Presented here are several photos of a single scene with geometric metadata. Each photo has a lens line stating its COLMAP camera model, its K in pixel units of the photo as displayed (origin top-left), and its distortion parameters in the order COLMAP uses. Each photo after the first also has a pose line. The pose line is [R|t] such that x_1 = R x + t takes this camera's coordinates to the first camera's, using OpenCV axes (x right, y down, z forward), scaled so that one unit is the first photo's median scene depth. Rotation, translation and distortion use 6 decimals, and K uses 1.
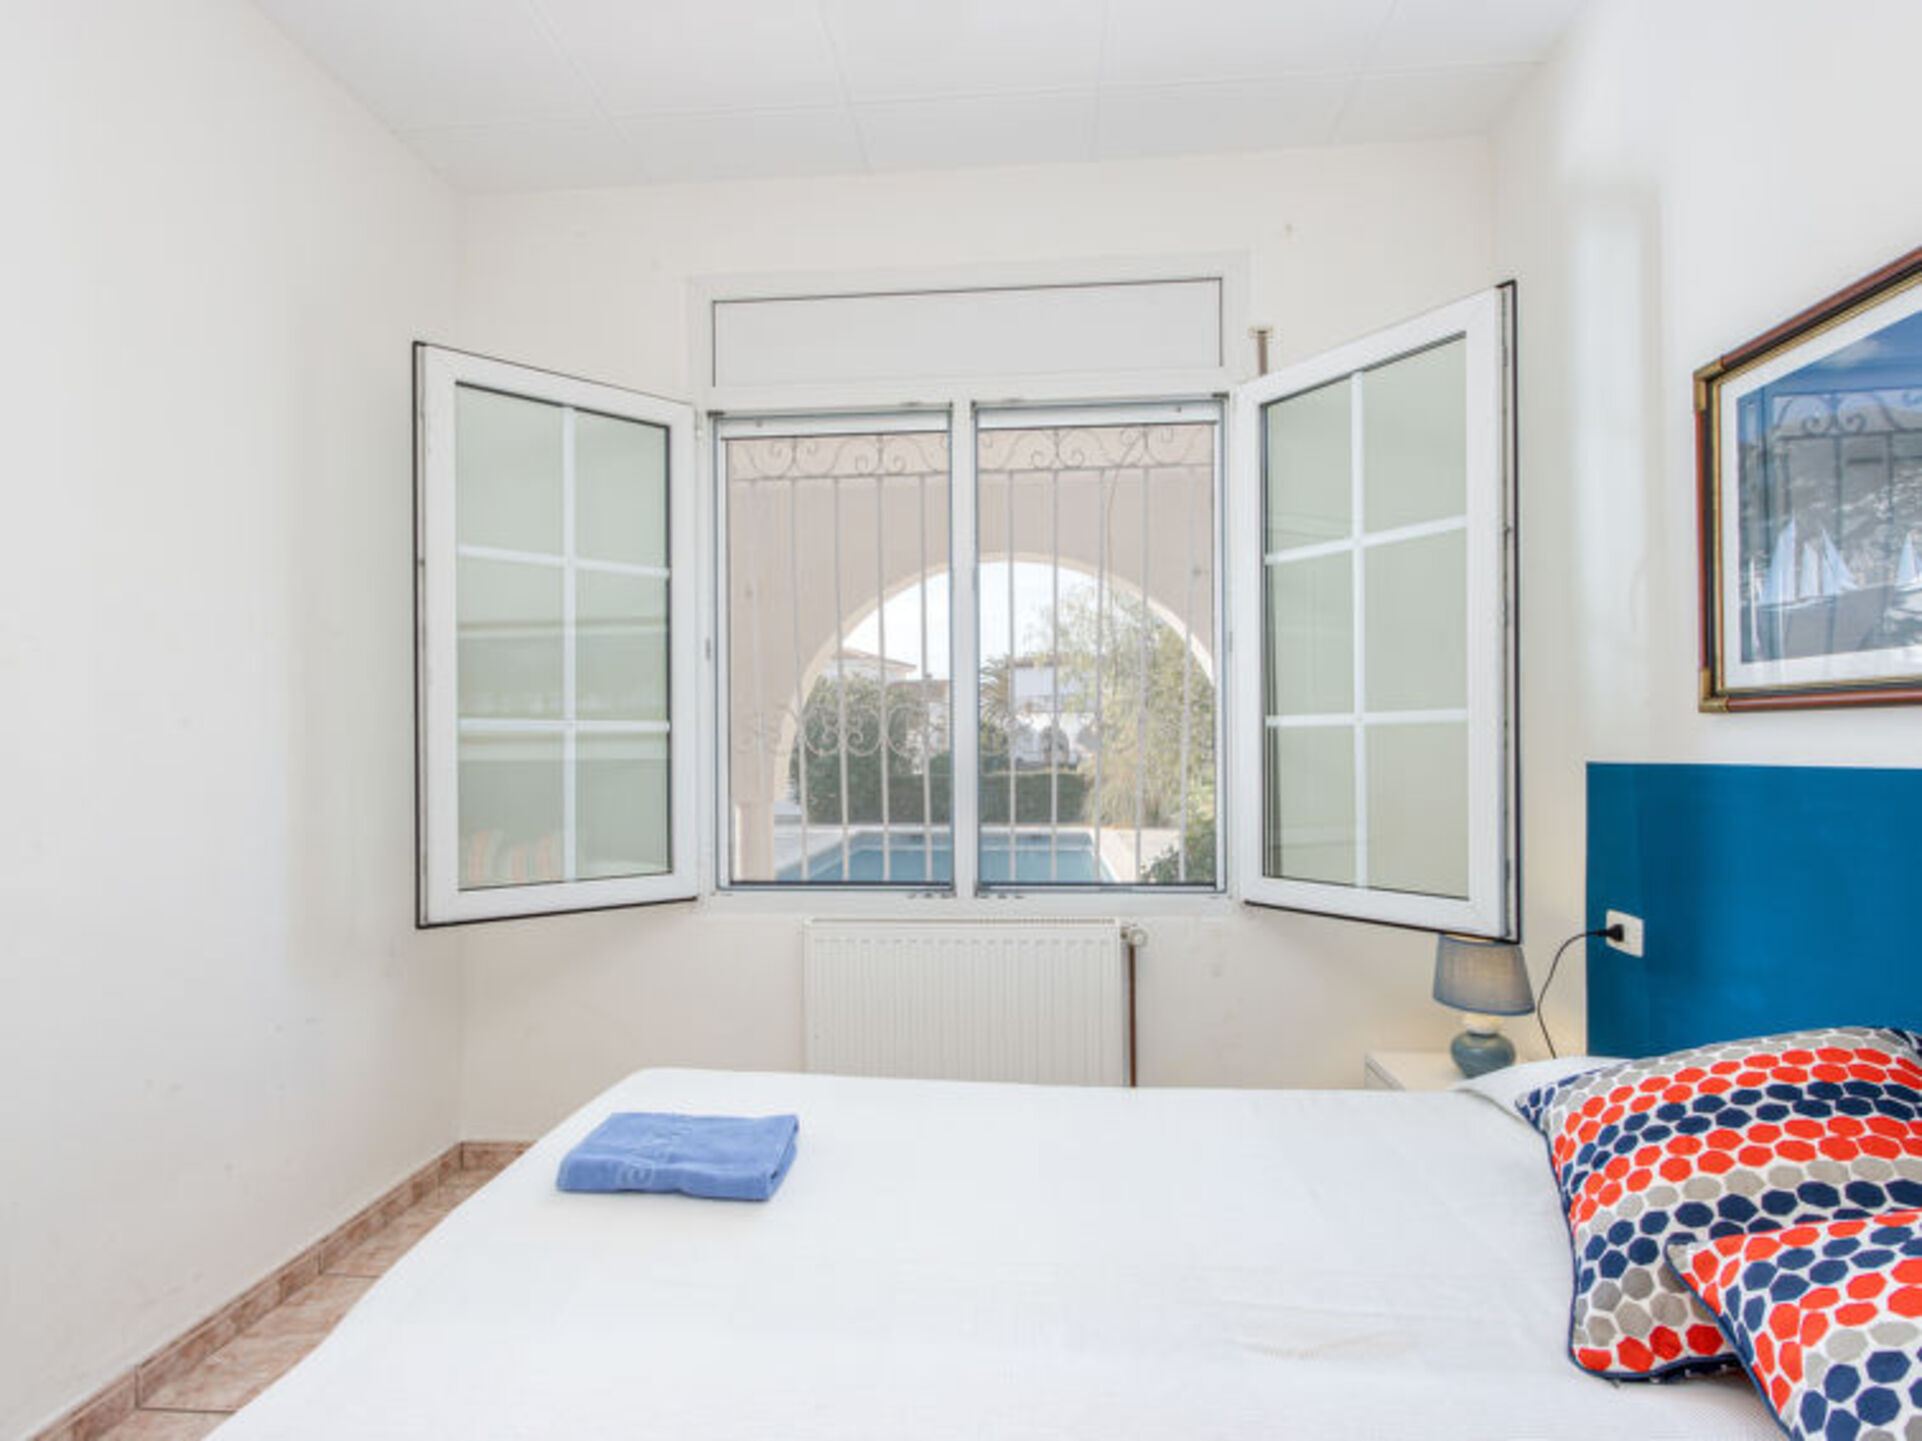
lens RADIAL K [[1029.9, 0, 961.6], [0, 1029.9, 733.3], [0, 0, 1]] dist [-0.000355, 0.005021]
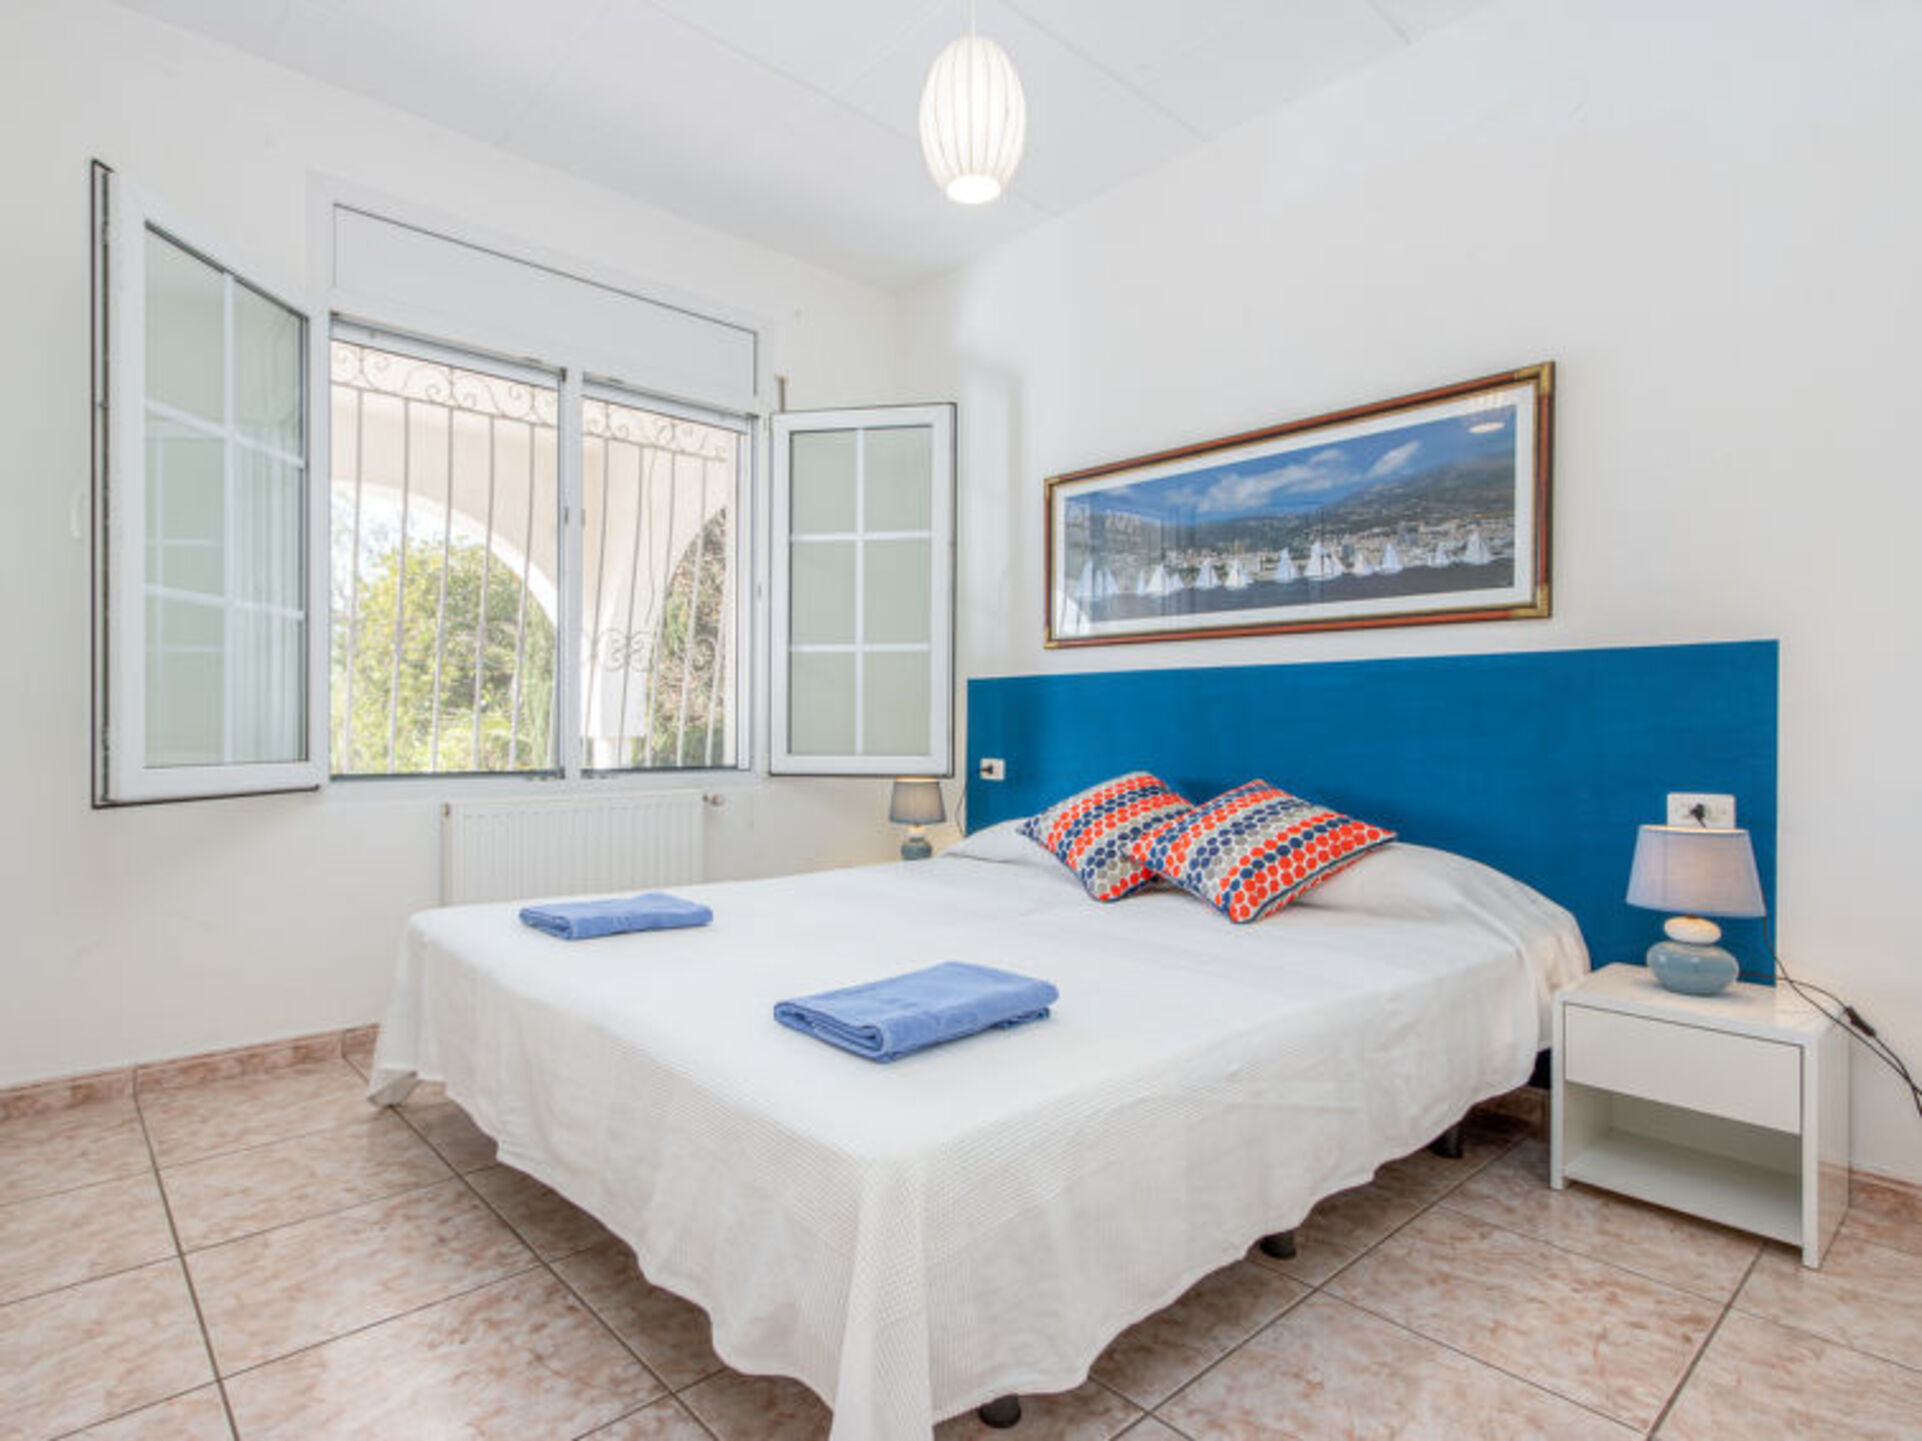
lens RADIAL K [[1029.9, 0, 962.9], [0, 1029.9, 722.5], [0, 0, 1]] dist [-0.000355, 0.005021]
pose [[0.667555, 0.013092, 0.744445, -0.777828], [-0.015336, 0.999875, -0.003832, 0.118075], [-0.744402, -0.008859, 0.667673, -0.198427]]
